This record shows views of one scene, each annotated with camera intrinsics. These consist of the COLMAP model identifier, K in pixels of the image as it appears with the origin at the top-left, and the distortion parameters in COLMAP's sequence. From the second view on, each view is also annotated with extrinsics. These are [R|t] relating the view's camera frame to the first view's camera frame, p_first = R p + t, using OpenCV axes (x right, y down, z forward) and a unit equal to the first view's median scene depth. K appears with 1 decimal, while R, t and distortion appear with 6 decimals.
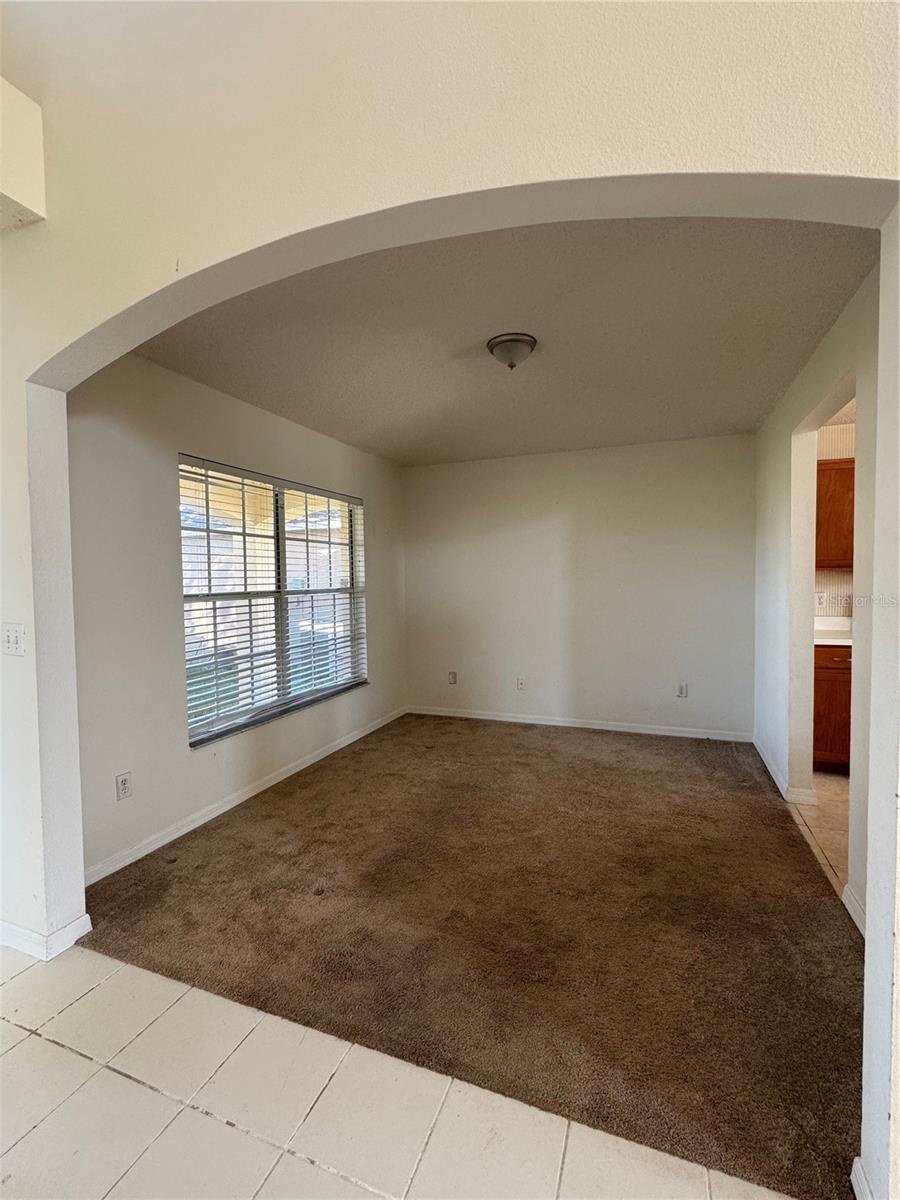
lens RADIAL K [[527.4, 0, 449.5], [0, 527.4, 597.3], [0, 0, 1]] dist [-0.000937, -0.000772]
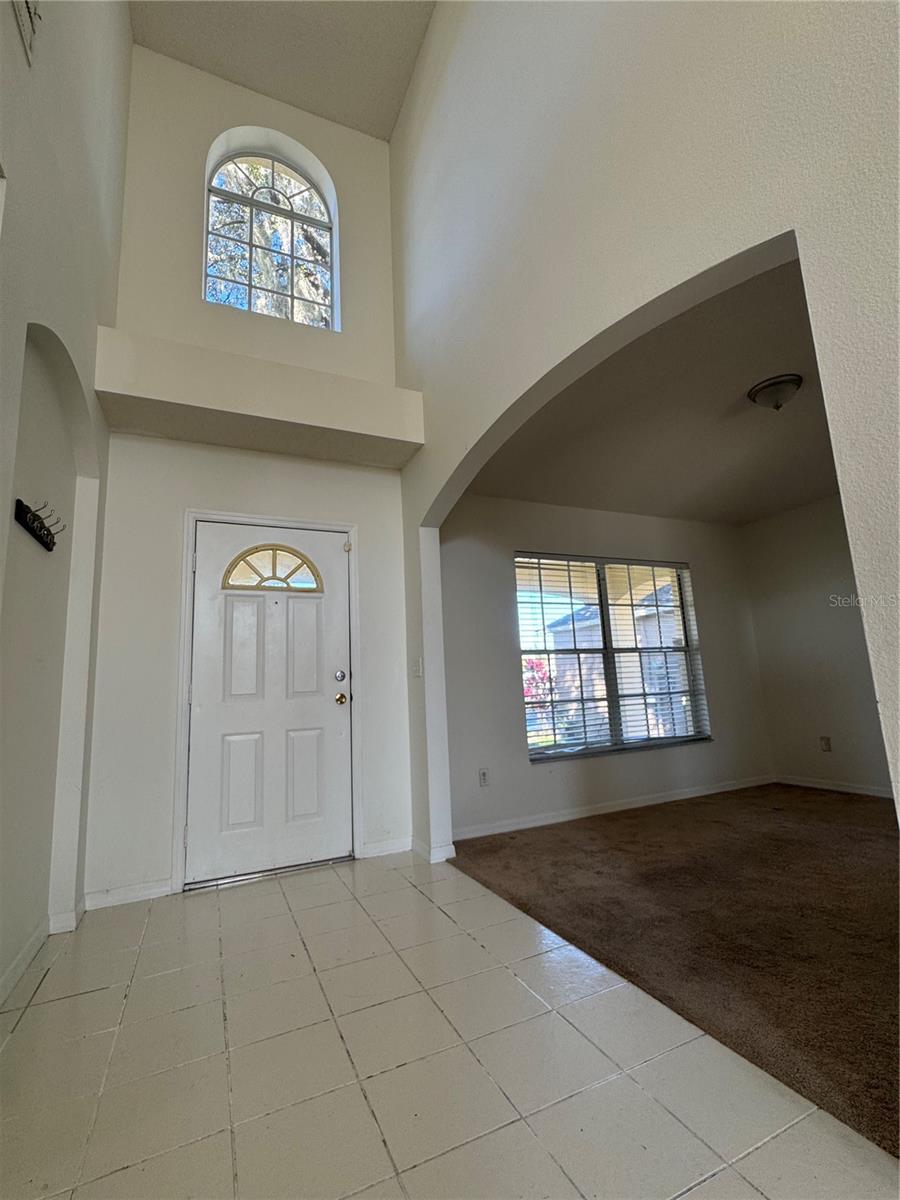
lens RADIAL K [[527.4, 0, 450.8], [0, 527.4, 600.1], [0, 0, 1]] dist [-0.000937, -0.000772]
pose [[0.720358, -0.133606, -0.680612, 0.308944], [0.014079, 0.983887, -0.178239, 0.109367], [0.693459, 0.118813, 0.710632, -0.132967]]
